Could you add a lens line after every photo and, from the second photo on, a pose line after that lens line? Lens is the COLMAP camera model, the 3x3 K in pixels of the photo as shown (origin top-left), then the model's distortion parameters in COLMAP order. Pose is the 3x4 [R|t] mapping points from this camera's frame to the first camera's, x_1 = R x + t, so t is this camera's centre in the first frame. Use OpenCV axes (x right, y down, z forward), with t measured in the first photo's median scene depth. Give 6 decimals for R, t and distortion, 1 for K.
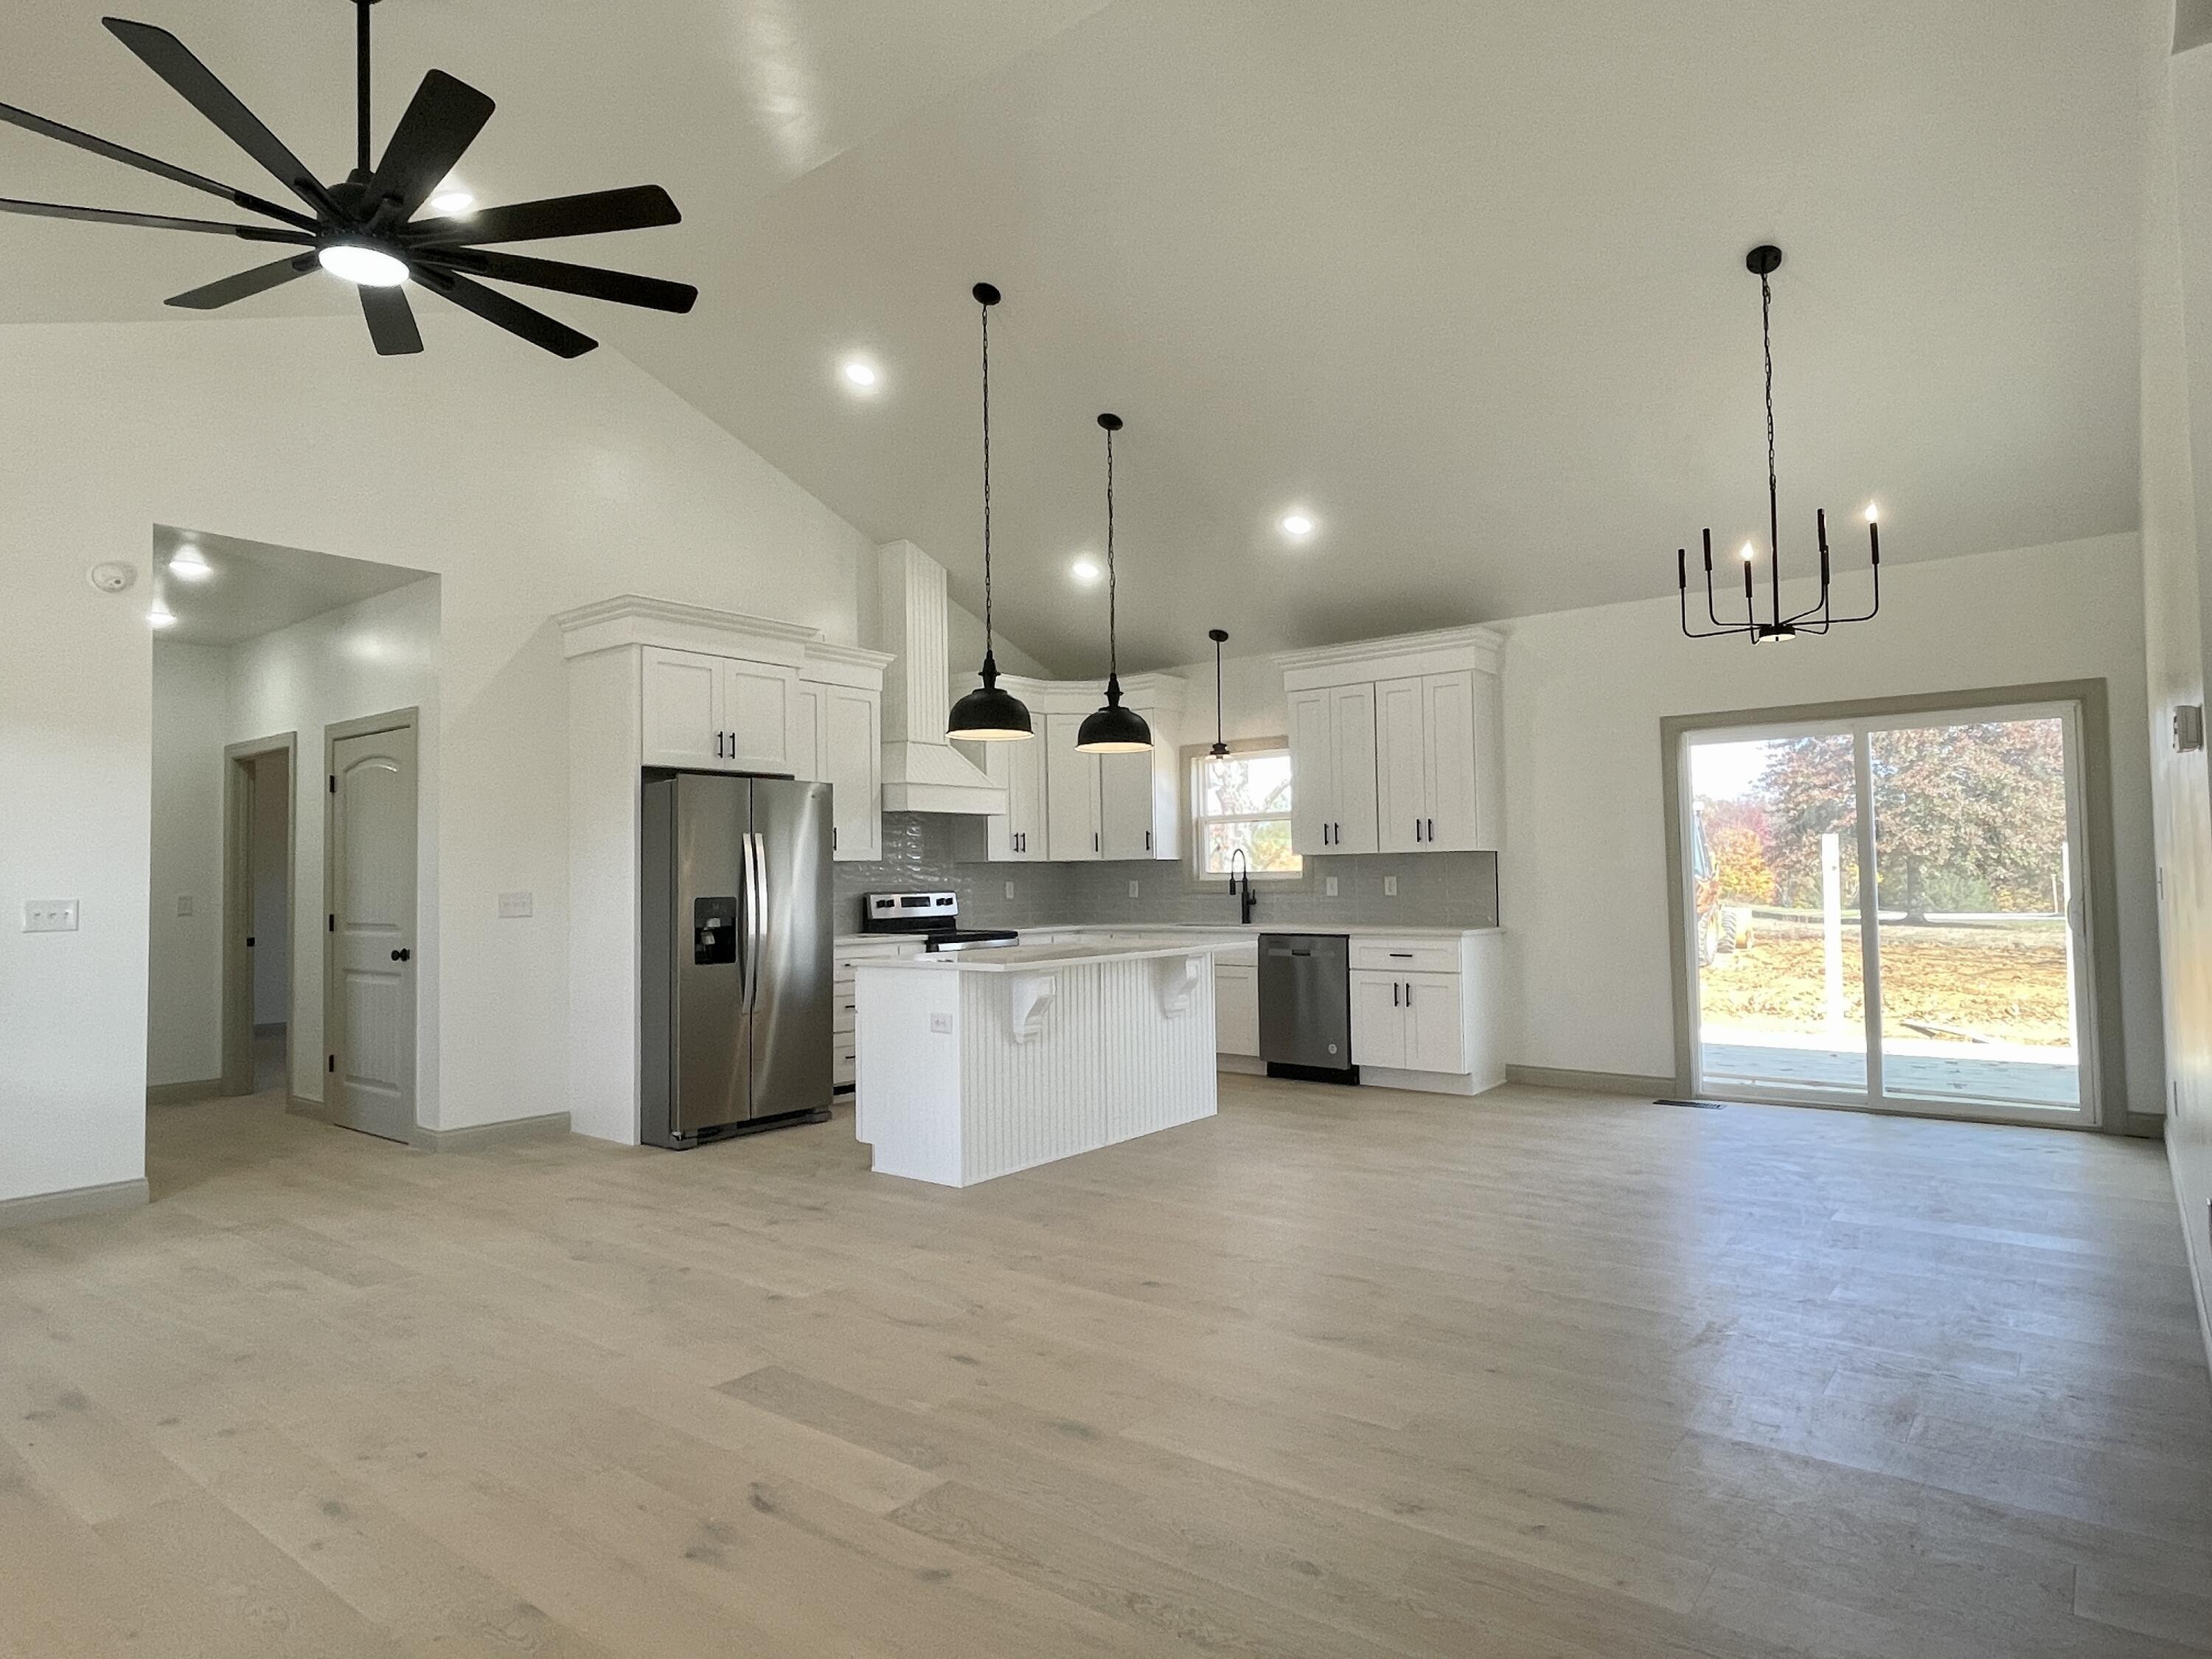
lens RADIAL K [[1276.5, 0, 1109.2], [0, 1276.5, 823.4], [0, 0, 1]] dist [-0.003988, -0.000069]
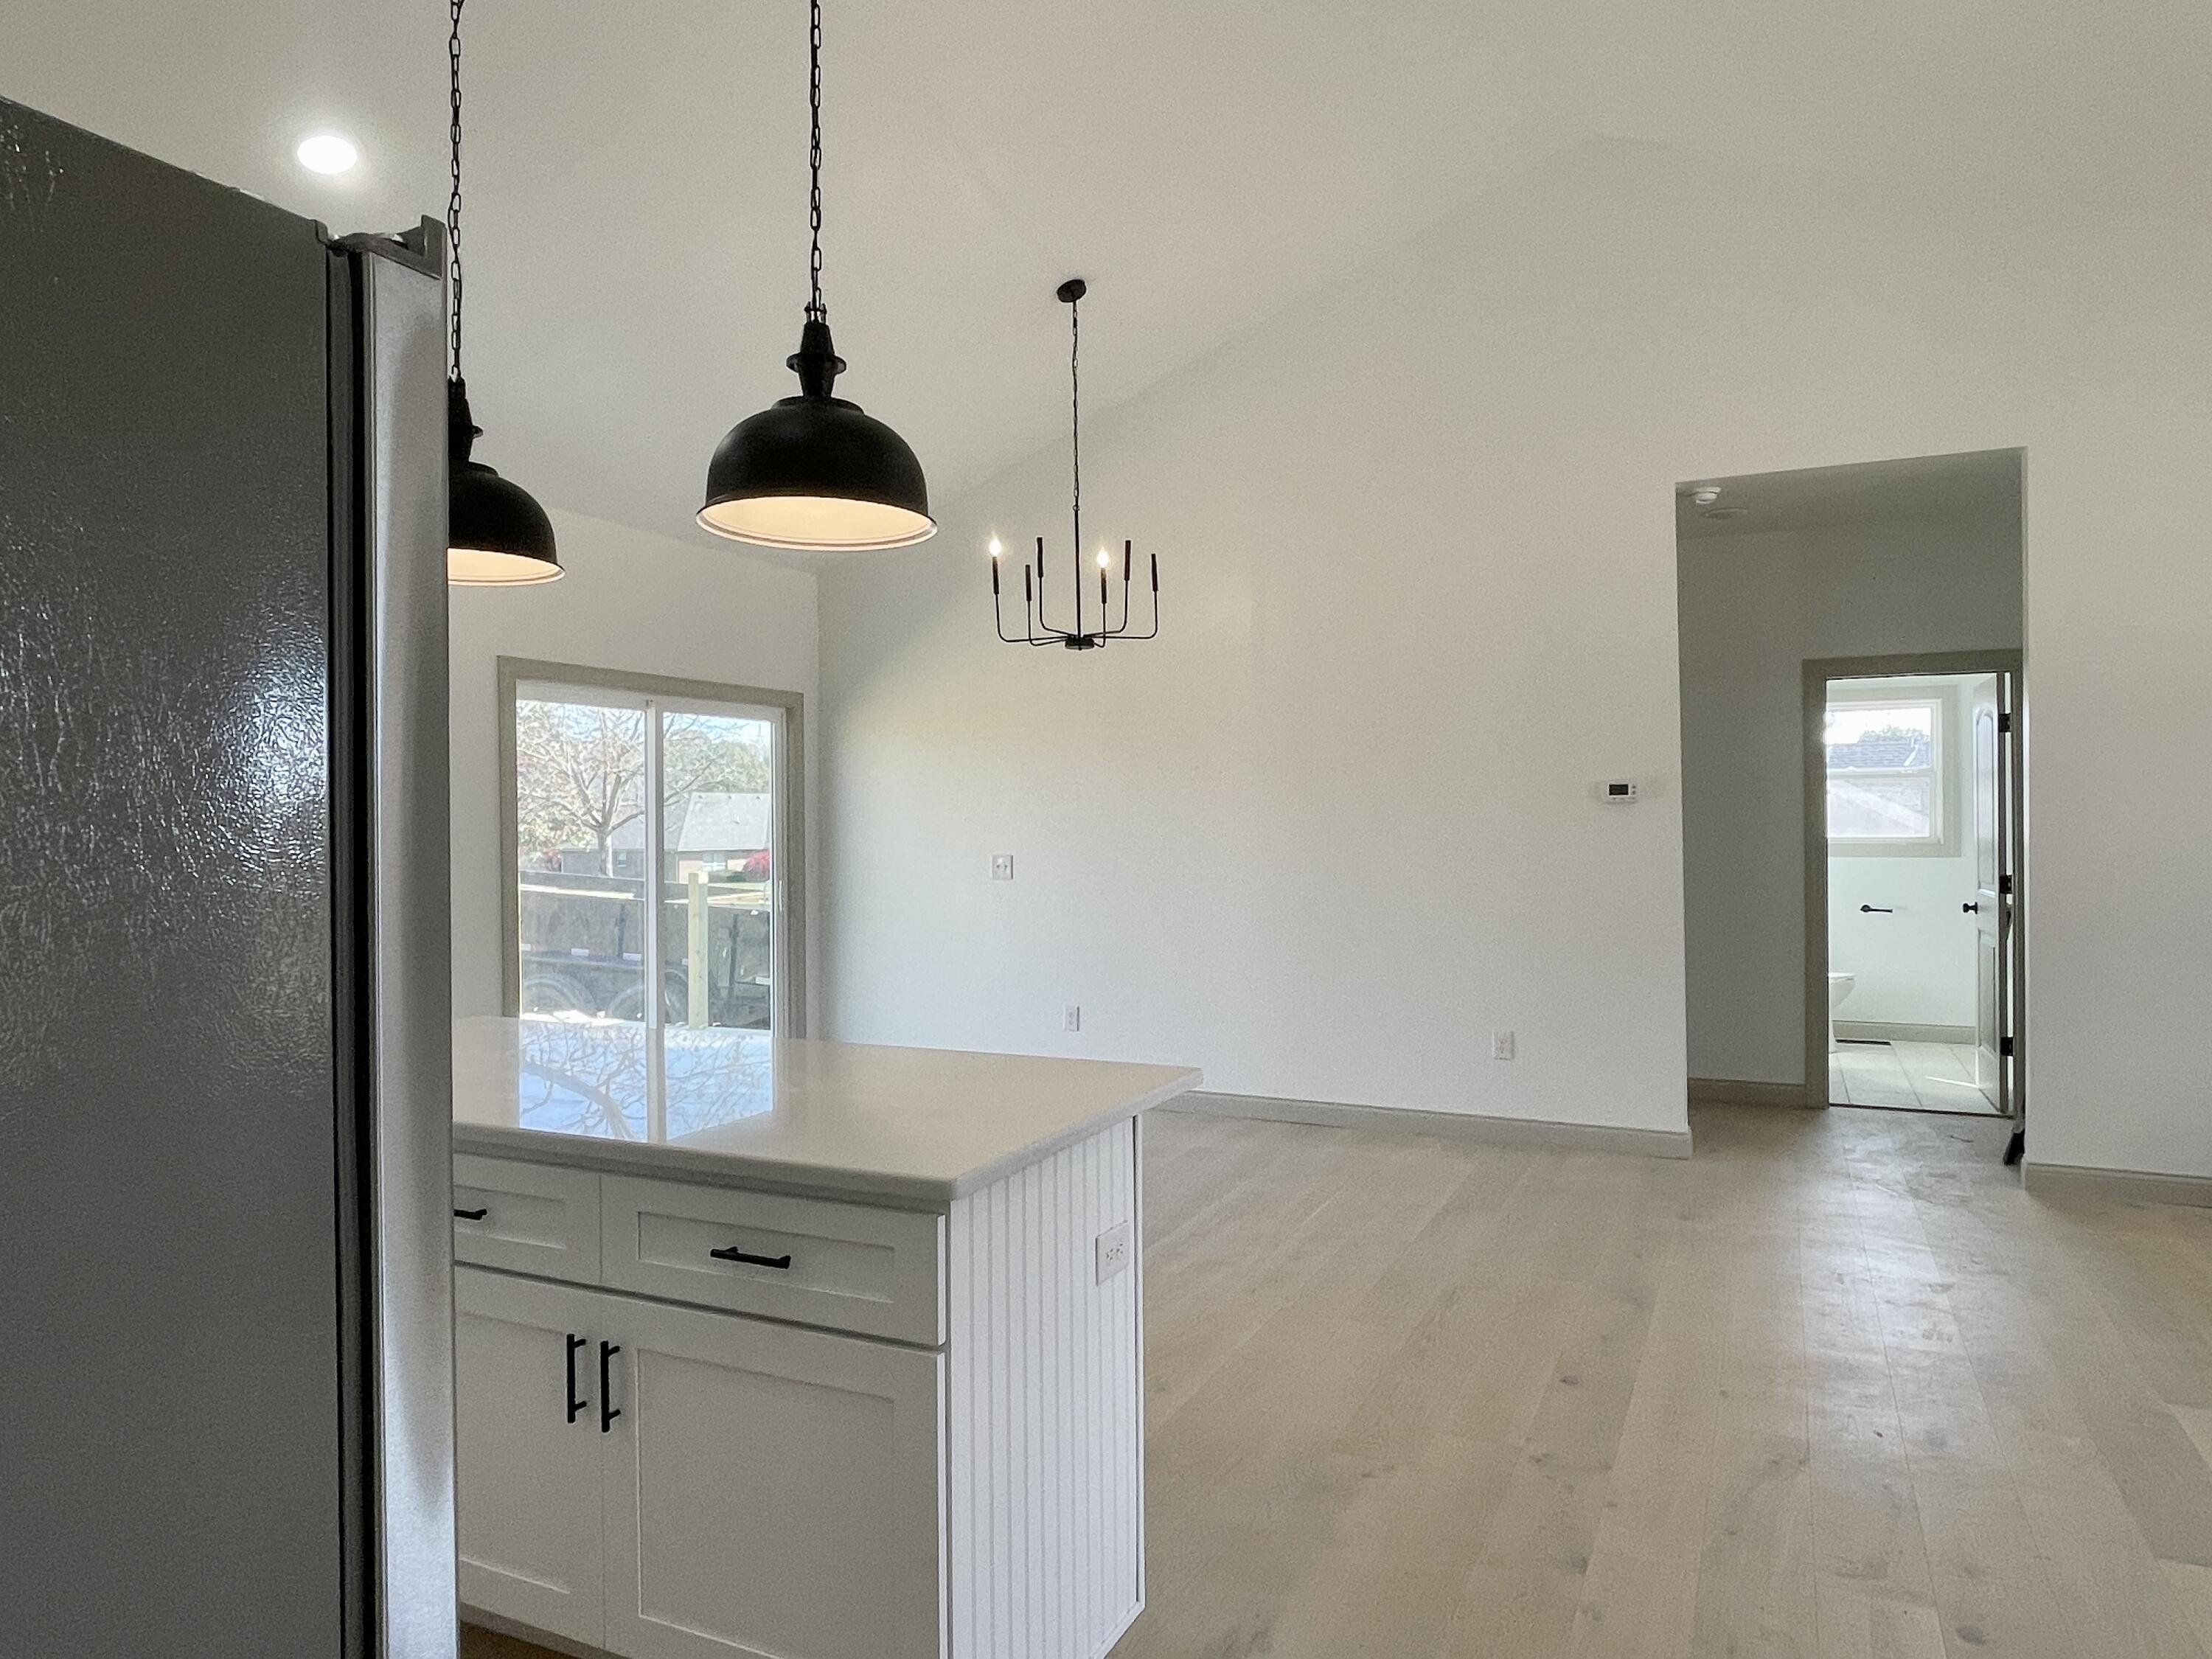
lens RADIAL K [[1379.1, 0, 1104.5], [0, 1379.1, 812.9], [0, 0, 1]] dist [-0.001335, -0.005109]
pose [[-0.212803, 0.024230, 0.976795, -0.467546], [-0.033973, 0.998905, -0.032179, 0.024864], [-0.976504, -0.040032, -0.211746, 0.907626]]
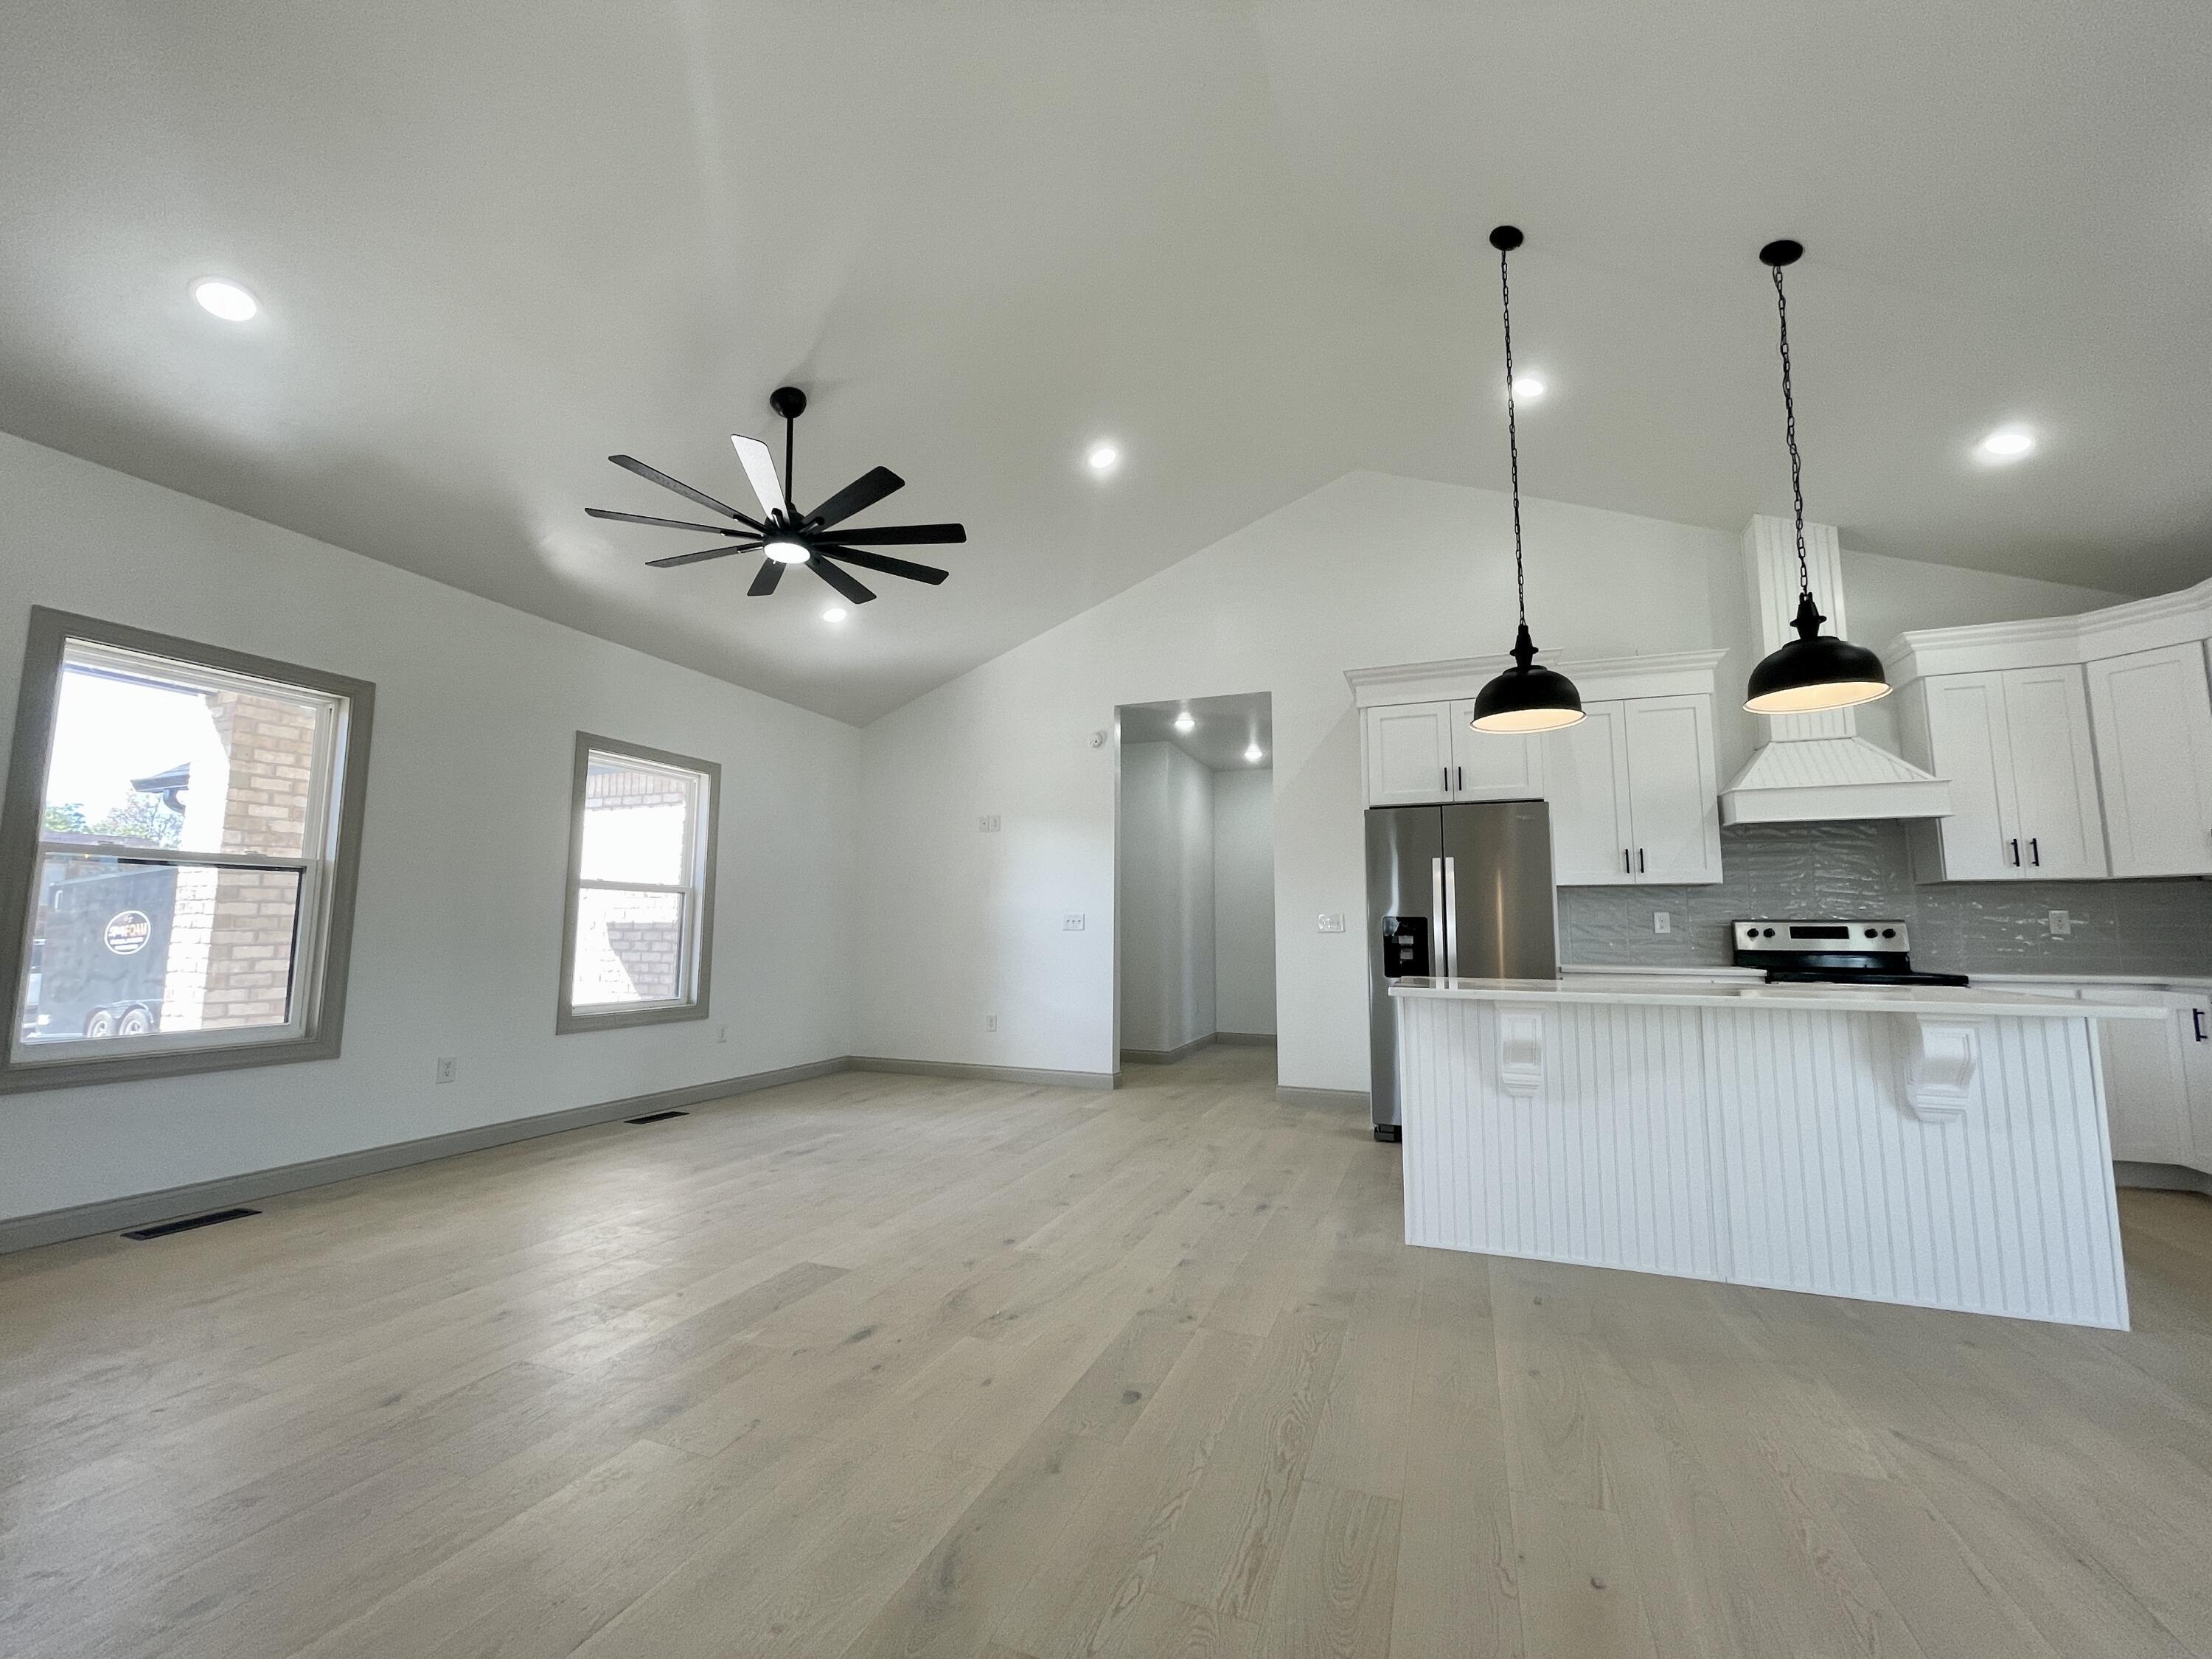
lens RADIAL K [[892.0, 0, 1104.1], [0, 892.0, 832.2], [0, 0, 1]] dist [-0.002207, 0.000887]
pose [[0.288323, -0.091900, -0.953113, 0.348952], [0.031986, 0.995752, -0.086336, 0.041374], [0.956999, -0.005594, 0.290038, 0.506613]]
